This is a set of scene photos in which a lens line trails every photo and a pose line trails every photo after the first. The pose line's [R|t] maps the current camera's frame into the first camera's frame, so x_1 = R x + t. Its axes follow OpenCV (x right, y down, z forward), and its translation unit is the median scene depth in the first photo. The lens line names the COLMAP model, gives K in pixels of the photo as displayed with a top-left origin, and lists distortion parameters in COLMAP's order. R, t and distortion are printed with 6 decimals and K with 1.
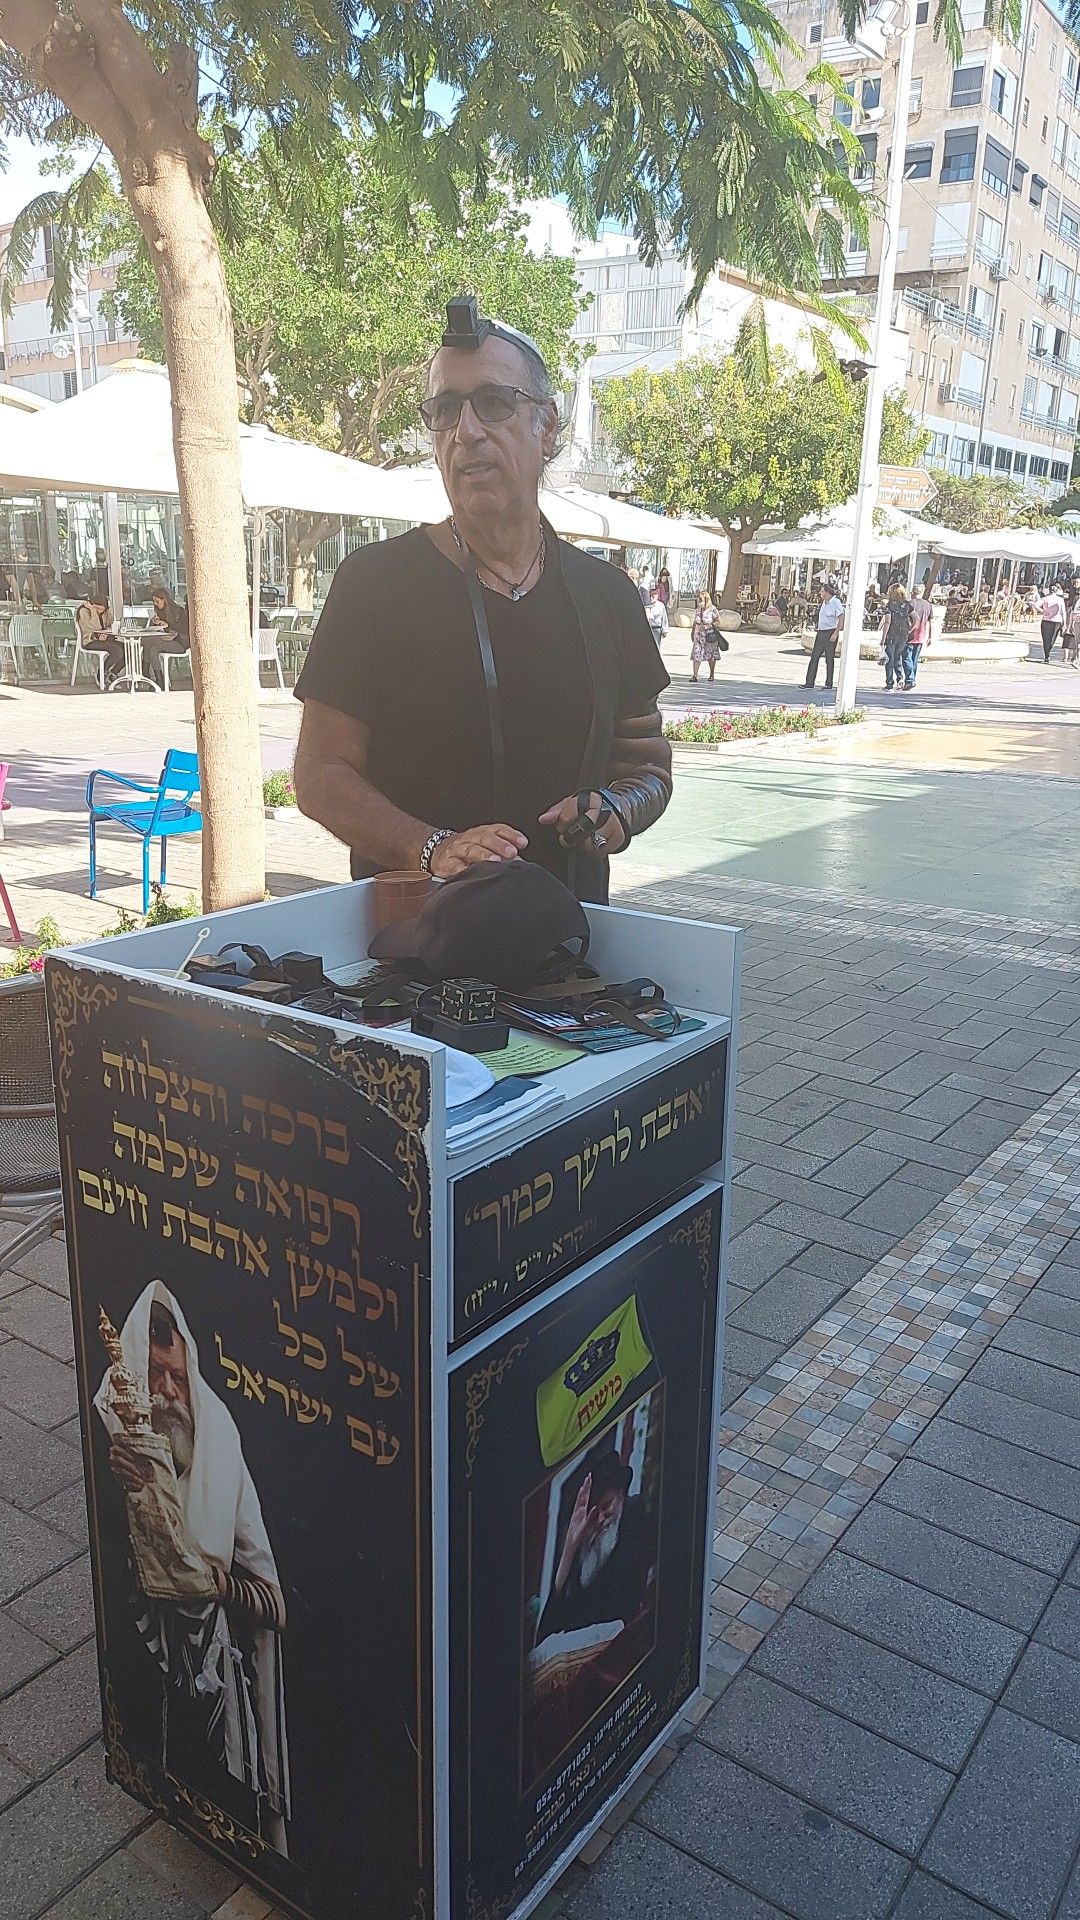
lens RADIAL K [[1373.5, 0, 540.5], [0, 1373.5, 977.5], [0, 0, 1]] dist [0.054405, -0.060912]
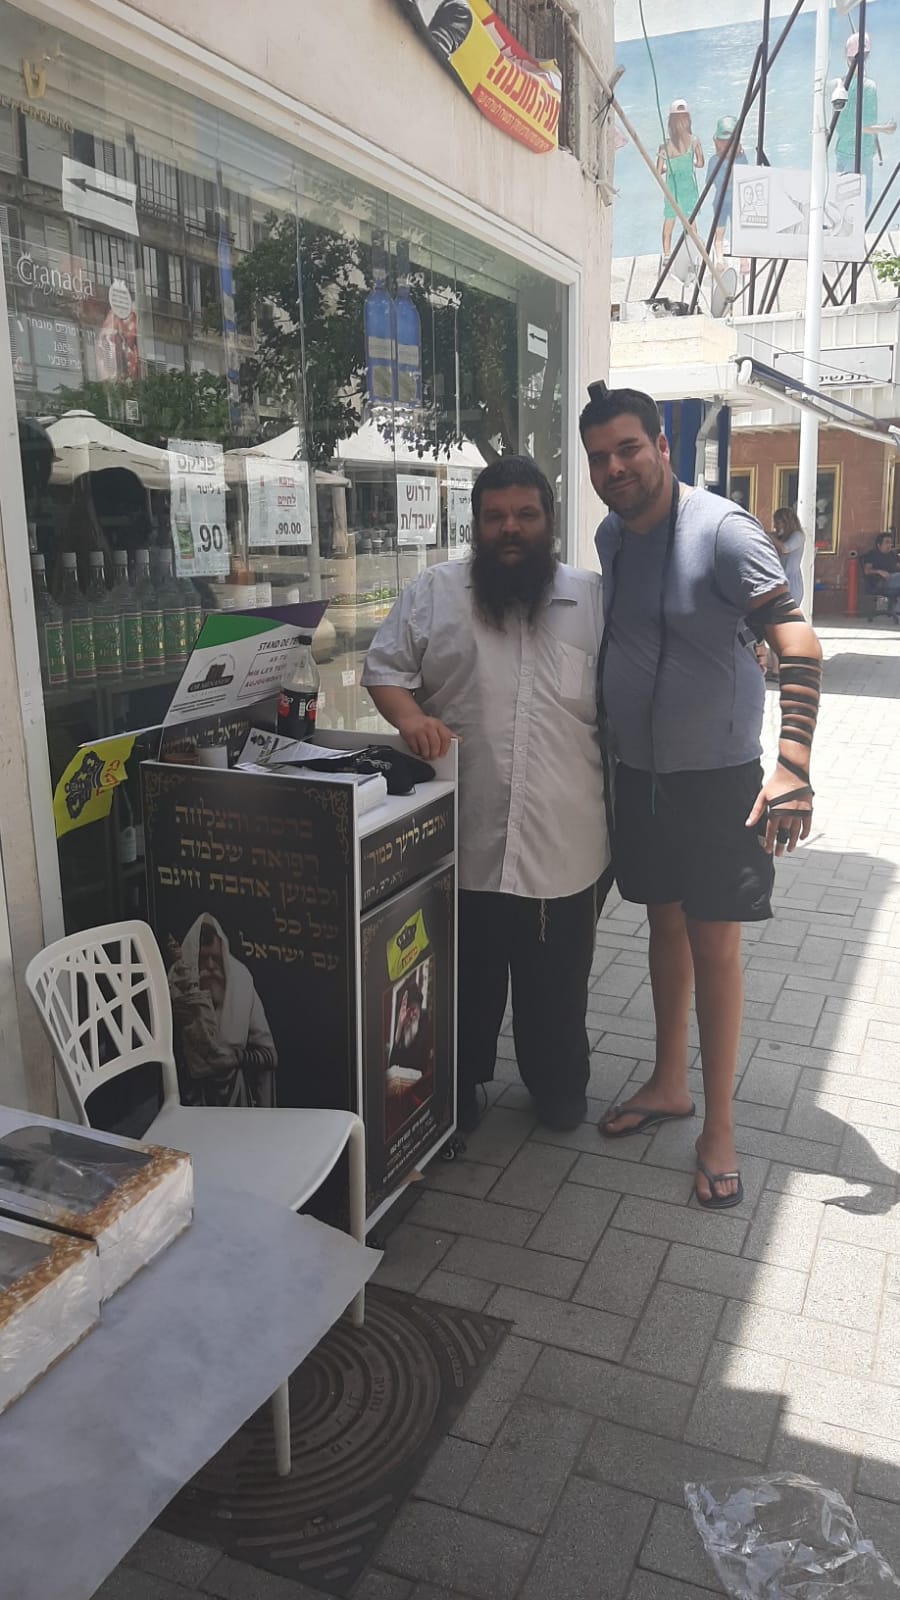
lens RADIAL K [[1216.0, 0, 505.9], [0, 1216.0, 821.4], [0, 0, 1]] dist [0.003913, -0.000373]
pose [[0.964877, -0.061952, 0.255294, -0.300524], [0.068703, 0.997482, -0.017604, 0.143322], [-0.253561, 0.034525, 0.966703, -0.945104]]
